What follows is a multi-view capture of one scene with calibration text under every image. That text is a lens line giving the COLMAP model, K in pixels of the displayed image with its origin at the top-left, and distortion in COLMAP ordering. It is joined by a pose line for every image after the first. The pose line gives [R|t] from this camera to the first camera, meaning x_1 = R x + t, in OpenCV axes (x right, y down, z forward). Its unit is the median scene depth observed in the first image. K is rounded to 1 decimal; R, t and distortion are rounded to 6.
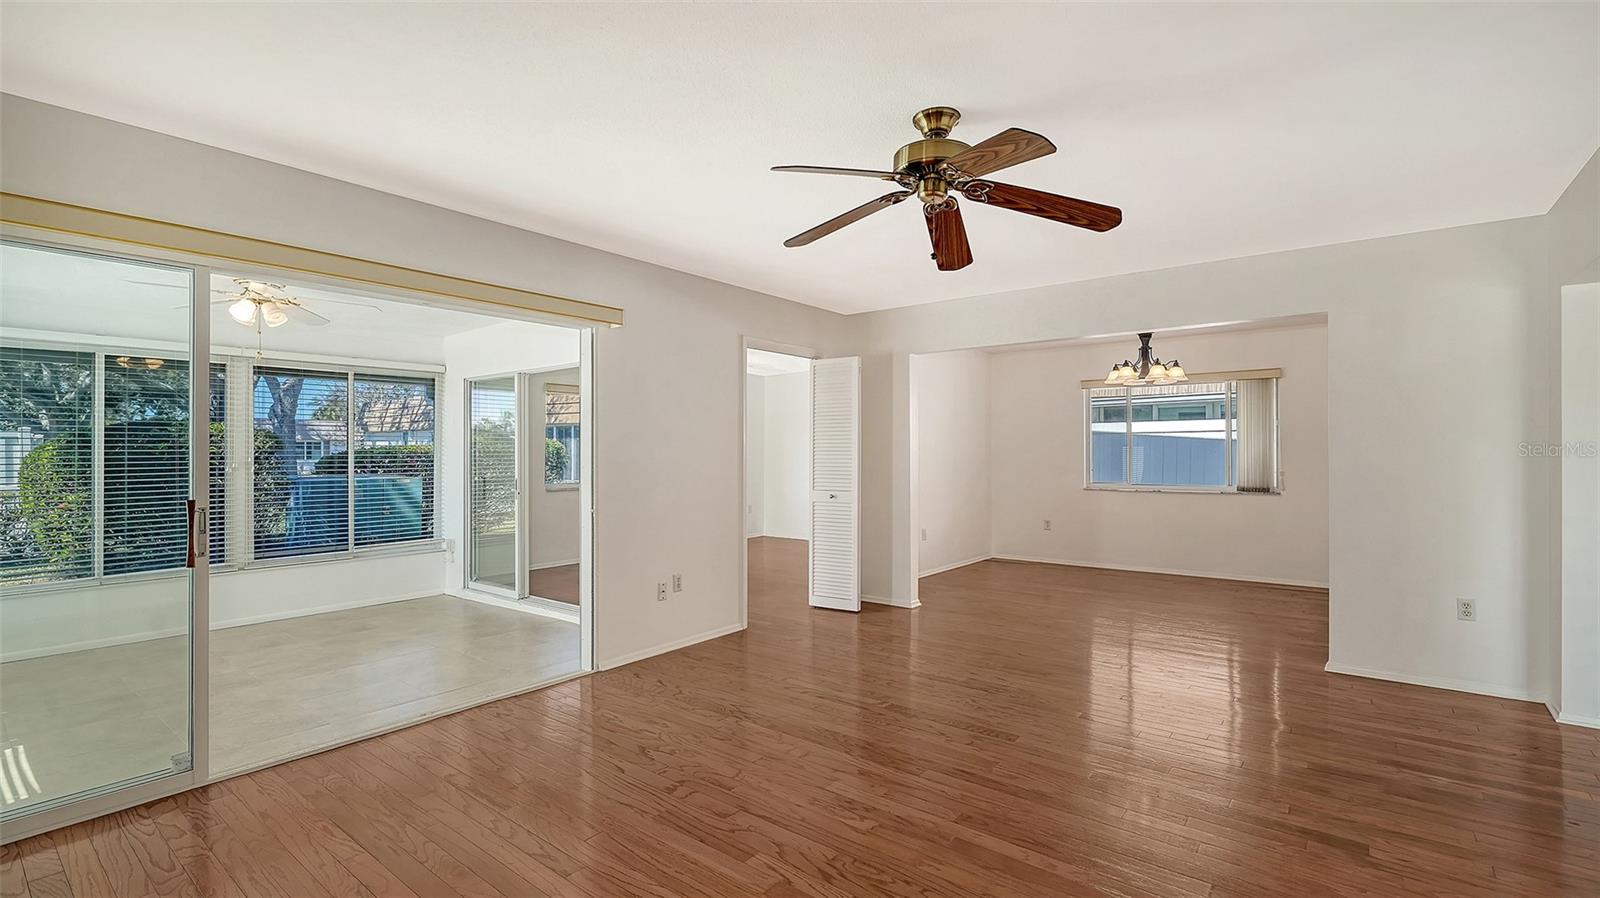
lens RADIAL K [[710.6, 0, 807.6], [0, 710.6, 442.9], [0, 0, 1]] dist [-0.000719, 0.000114]
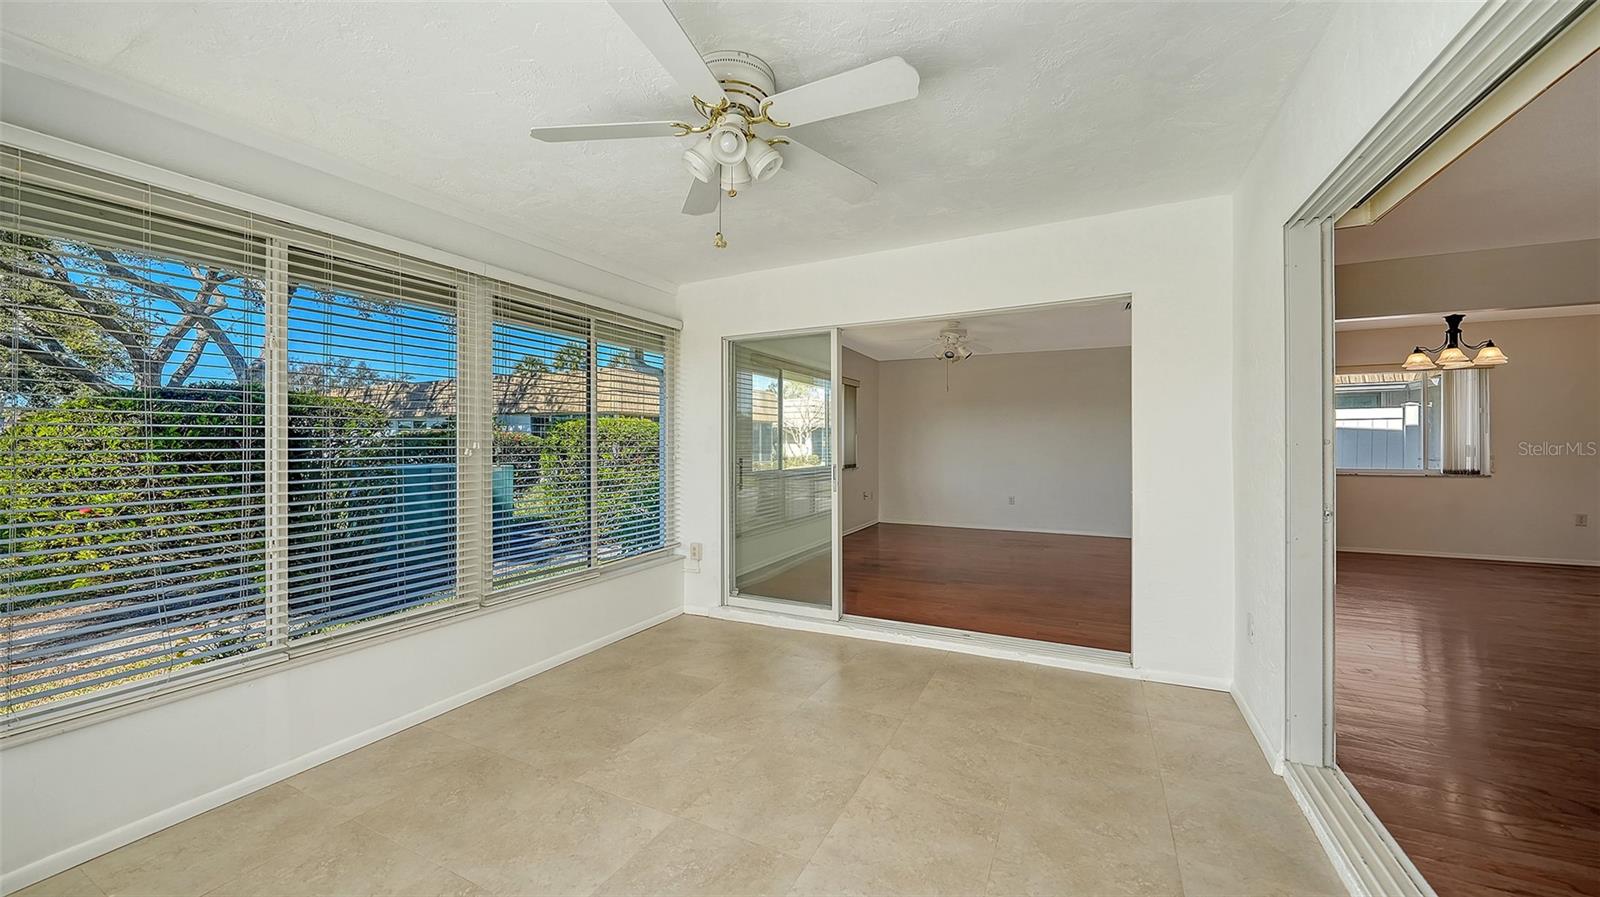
lens RADIAL K [[573.7, 0, 808.2], [0, 573.7, 442.9], [0, 0, 1]] dist [0.001025, -0.000009]
pose [[0.978508, 0.002682, 0.206190, -0.573585], [-0.004947, 0.999933, 0.010468, 0.019021], [-0.206148, -0.011263, 0.978456, 0.397782]]
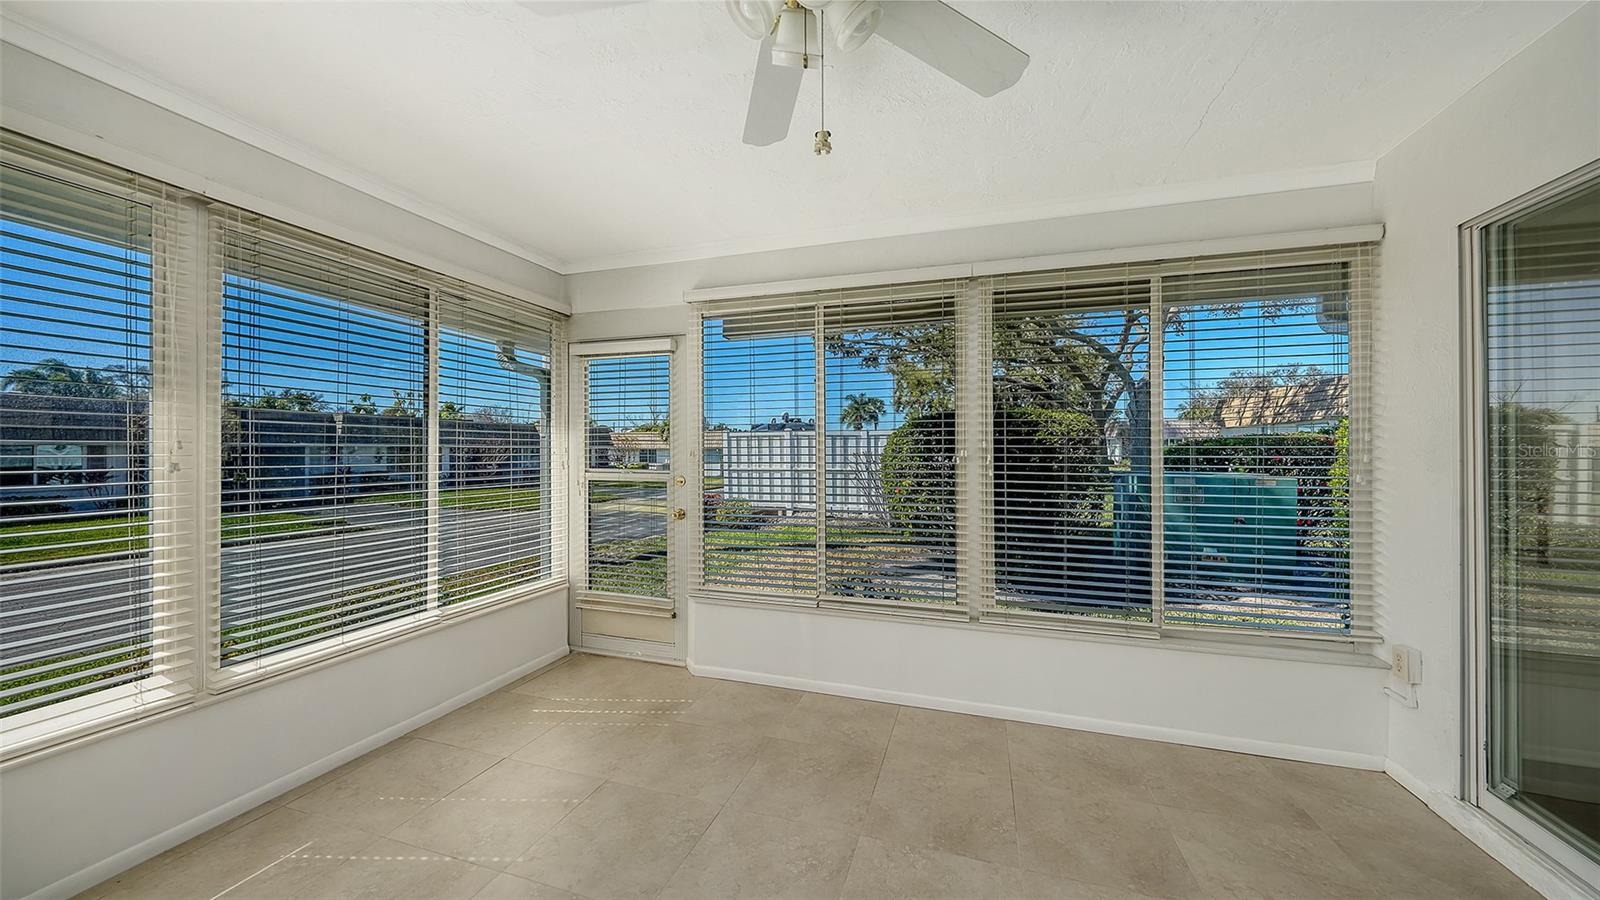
lens RADIAL K [[554.6, 0, 805.6], [0, 554.6, 446.8], [0, 0, 1]] dist [-0.000614, -0.000111]
pose [[0.354654, 0.000163, -0.934998, -0.369685], [0.009024, 0.999953, 0.003597, 0.019616], [0.934954, -0.009713, 0.354636, 0.642337]]
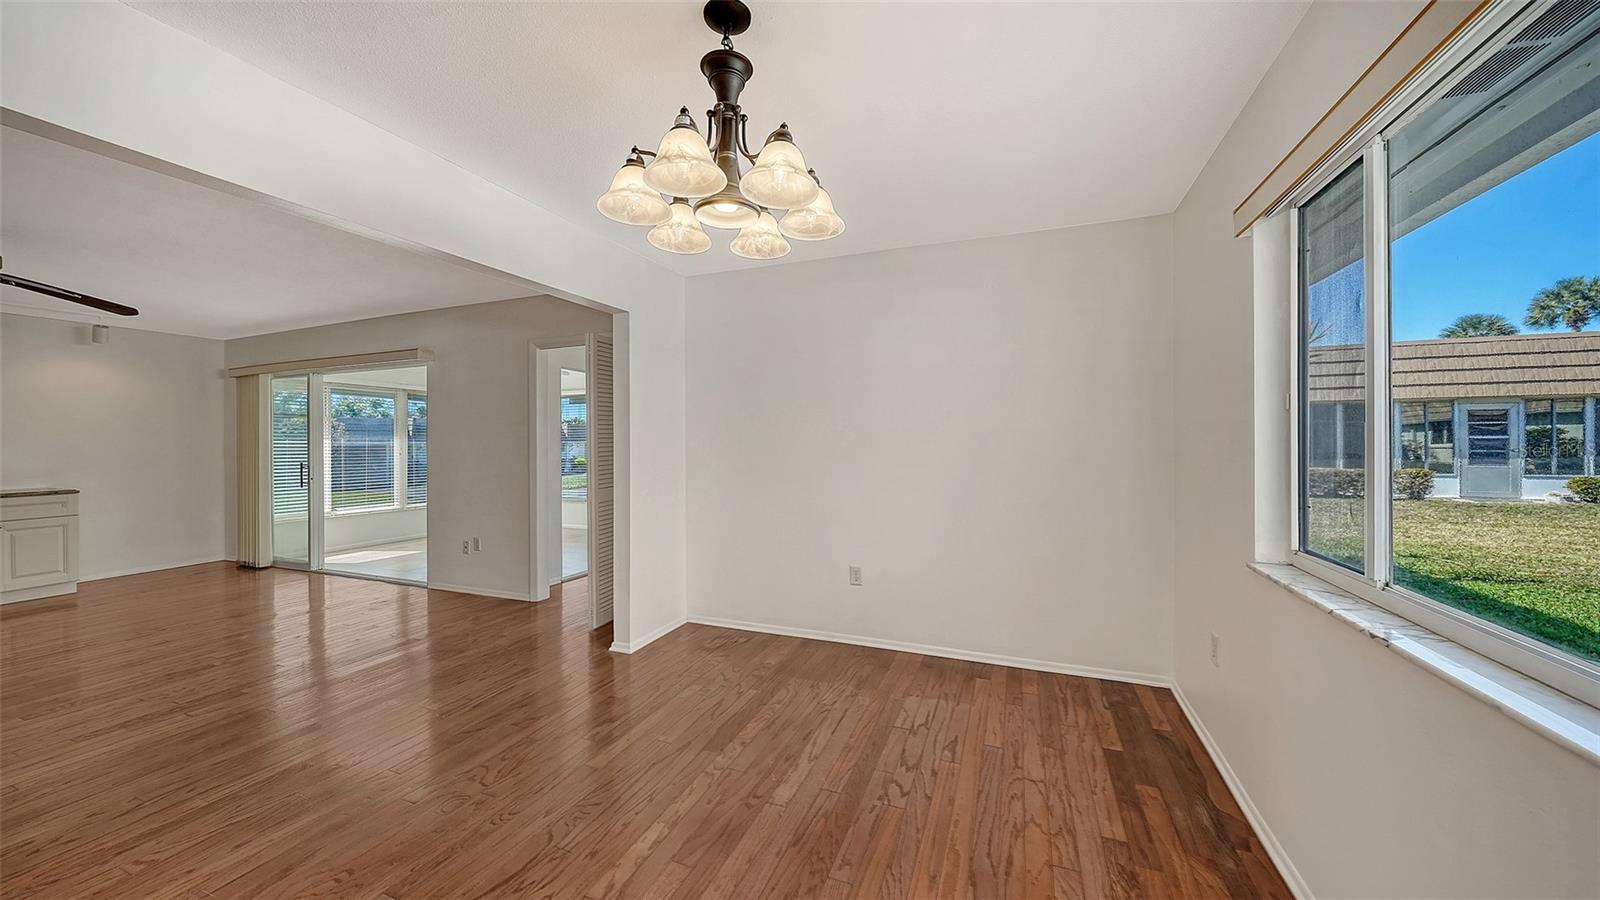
lens RADIAL K [[556.7, 0, 801.6], [0, 556.7, 440.0], [0, 0, 1]] dist [-0.005615, -0.000260]
pose [[0.278901, -0.000095, -0.960320, 0.714197], [0.018141, 0.999822, 0.005170, 0.008388], [0.960149, -0.018864, 0.278853, 0.960532]]
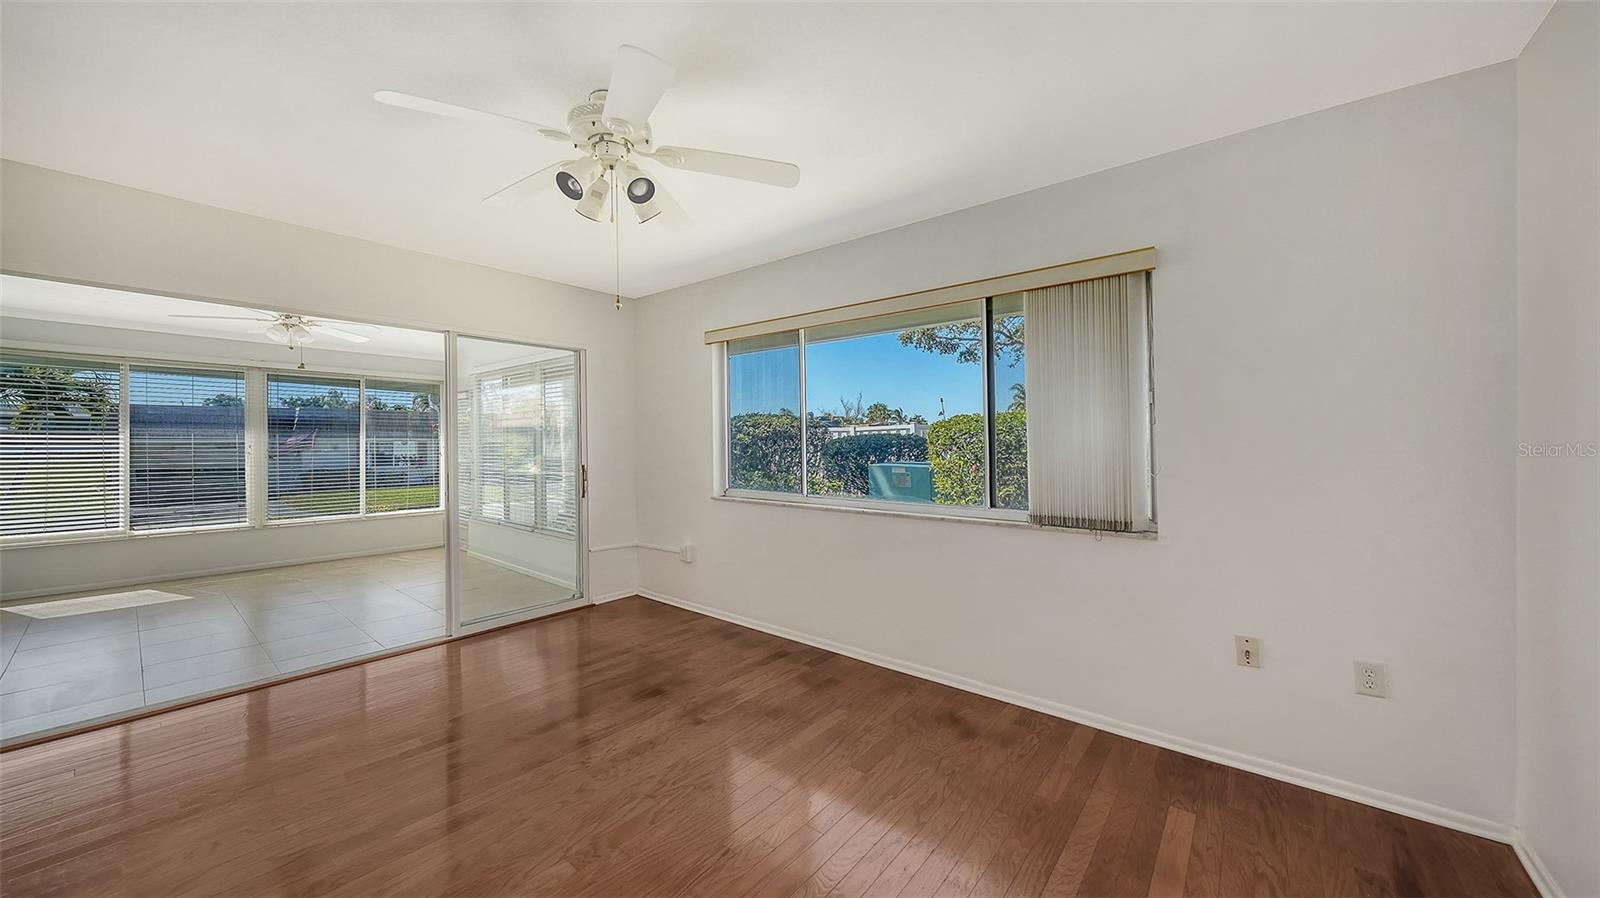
lens RADIAL K [[546.6, 0, 800.0], [0, 546.6, 449.0], [0, 0, 1]] dist [-0.001896, -0.000100]
pose [[-0.009304, 0.017497, -0.999804, 0.157549], [0.014573, 0.999743, 0.017361, 0.019172], [0.999851, -0.014409, -0.009557, 1.384622]]
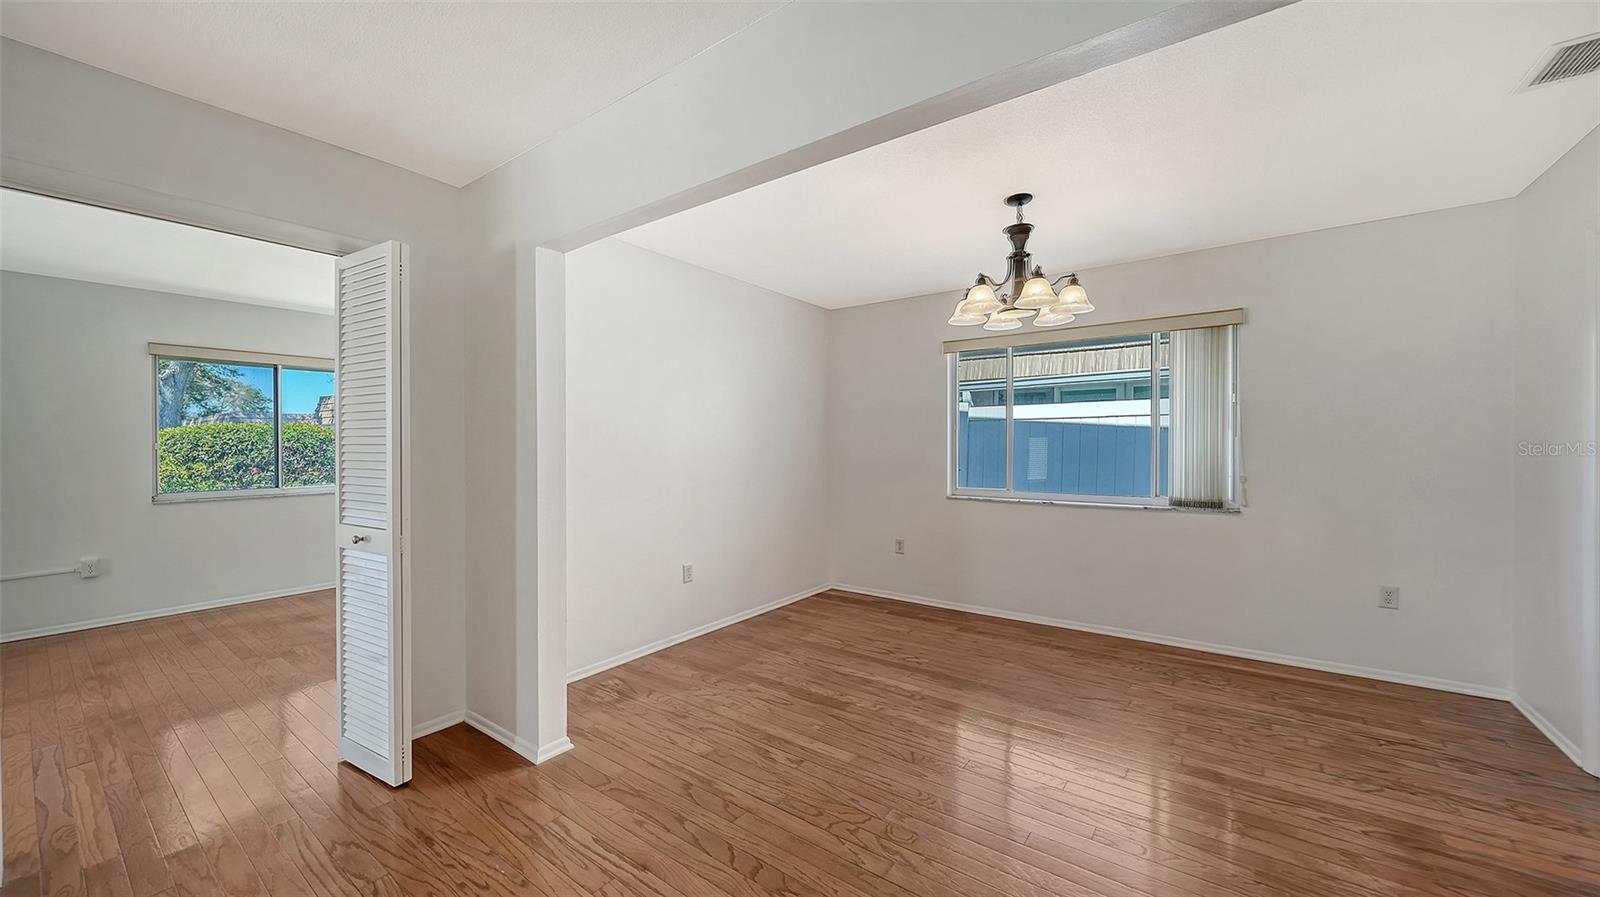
lens RADIAL K [[582.6, 0, 809.5], [0, 582.6, 446.6], [0, 0, 1]] dist [-0.005259, -0.000225]
pose [[0.999386, -0.001794, 0.034988, 0.299590], [0.001162, 0.999836, 0.018061, 0.005853], [-0.035015, -0.018010, 0.999225, 0.558150]]
